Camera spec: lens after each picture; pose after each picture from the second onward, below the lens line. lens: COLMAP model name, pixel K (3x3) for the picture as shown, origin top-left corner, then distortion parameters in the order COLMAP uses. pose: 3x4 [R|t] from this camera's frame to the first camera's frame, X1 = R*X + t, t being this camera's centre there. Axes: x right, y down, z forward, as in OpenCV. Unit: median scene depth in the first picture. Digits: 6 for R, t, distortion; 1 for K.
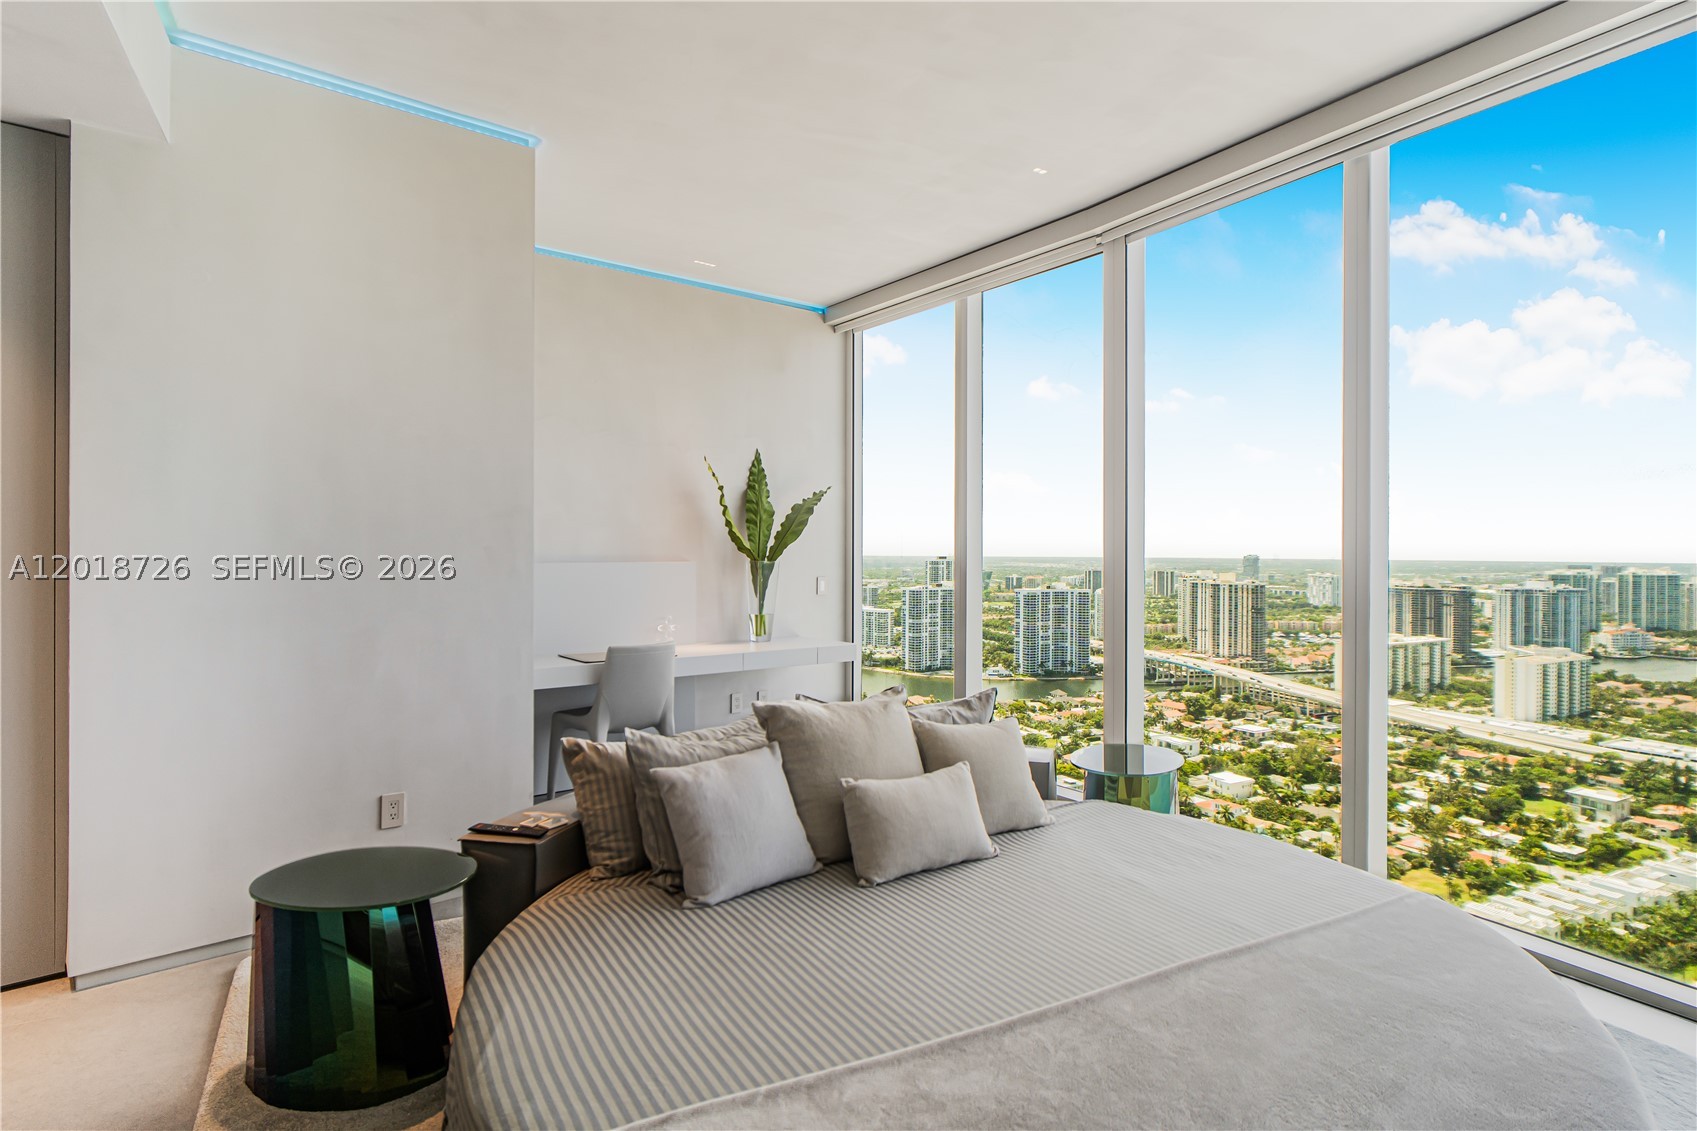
lens RADIAL K [[892.4, 0, 848.5], [0, 892.4, 565.5], [0, 0, 1]] dist [0.000294, 0.000461]
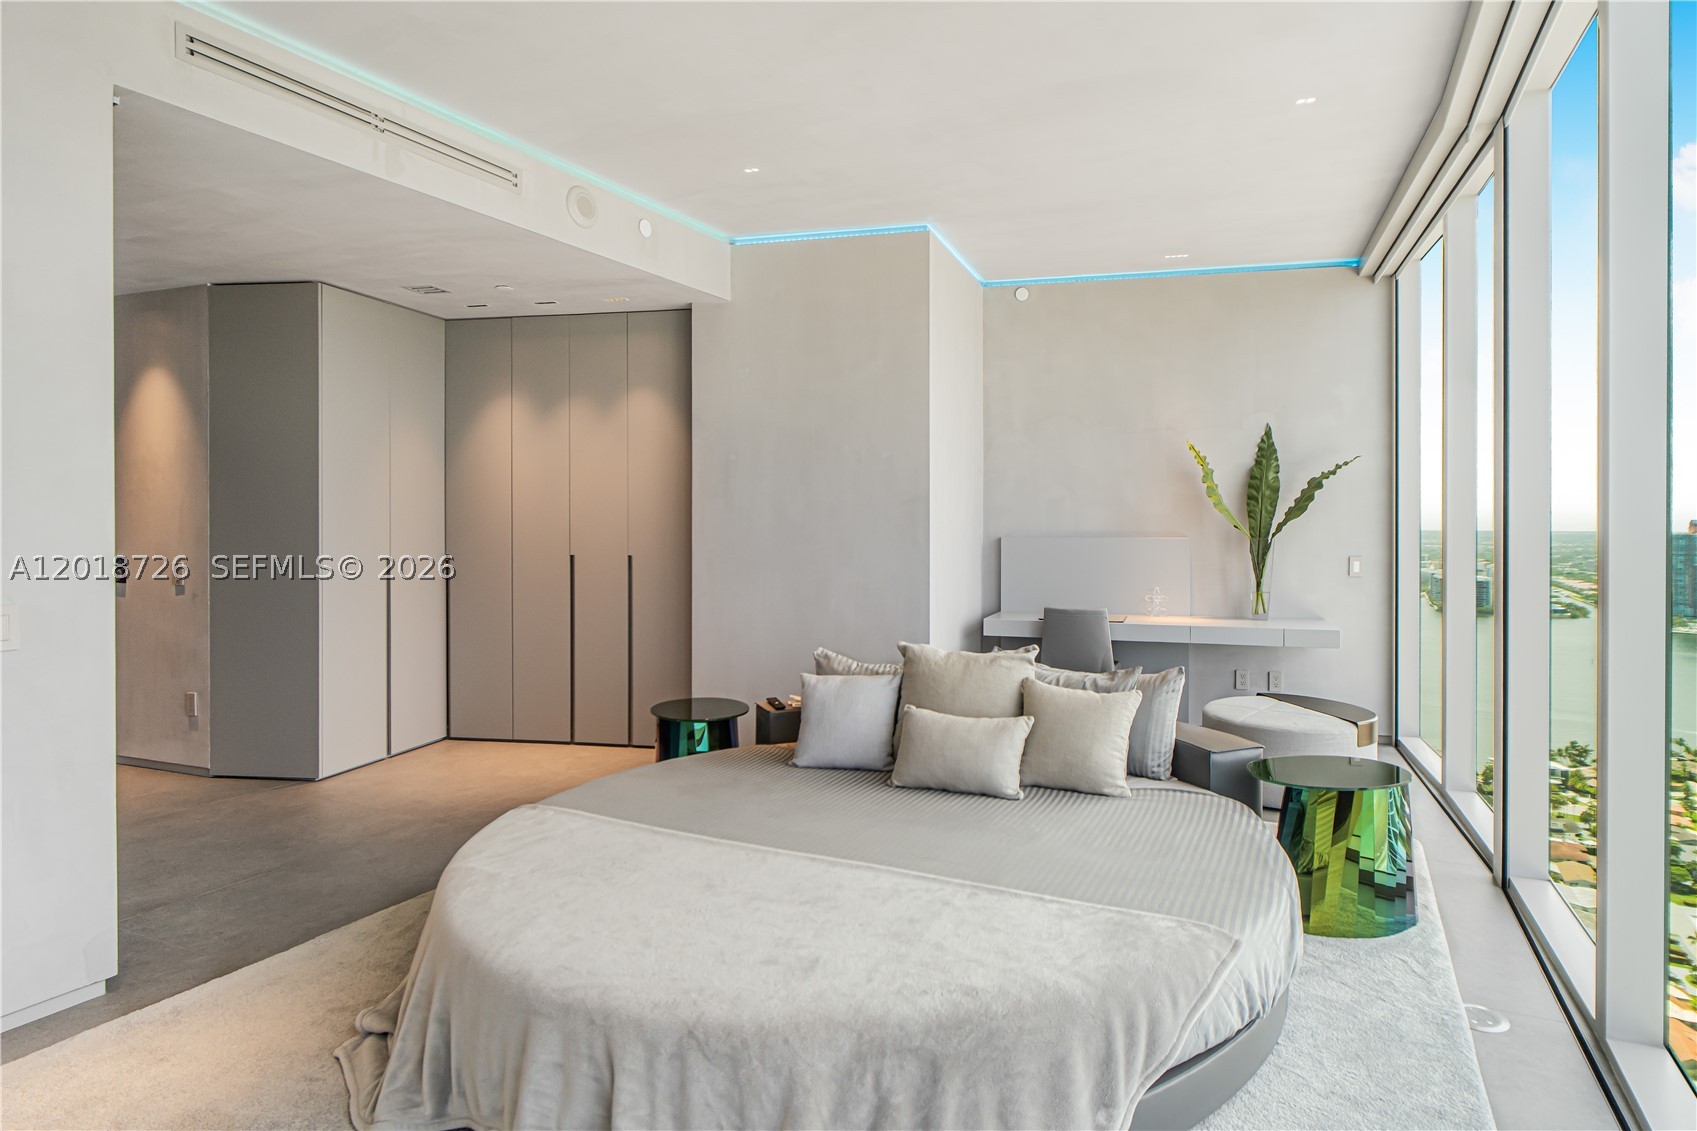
lens RADIAL K [[852.3, 0, 849.7], [0, 852.3, 529.3], [0, 0, 1]] dist [-0.000231, -0.000023]
pose [[0.588838, 0.002181, -0.808248, 0.390290], [-0.011960, 0.999910, -0.006015, -0.003492], [0.808163, 0.013209, 0.588811, 0.080033]]
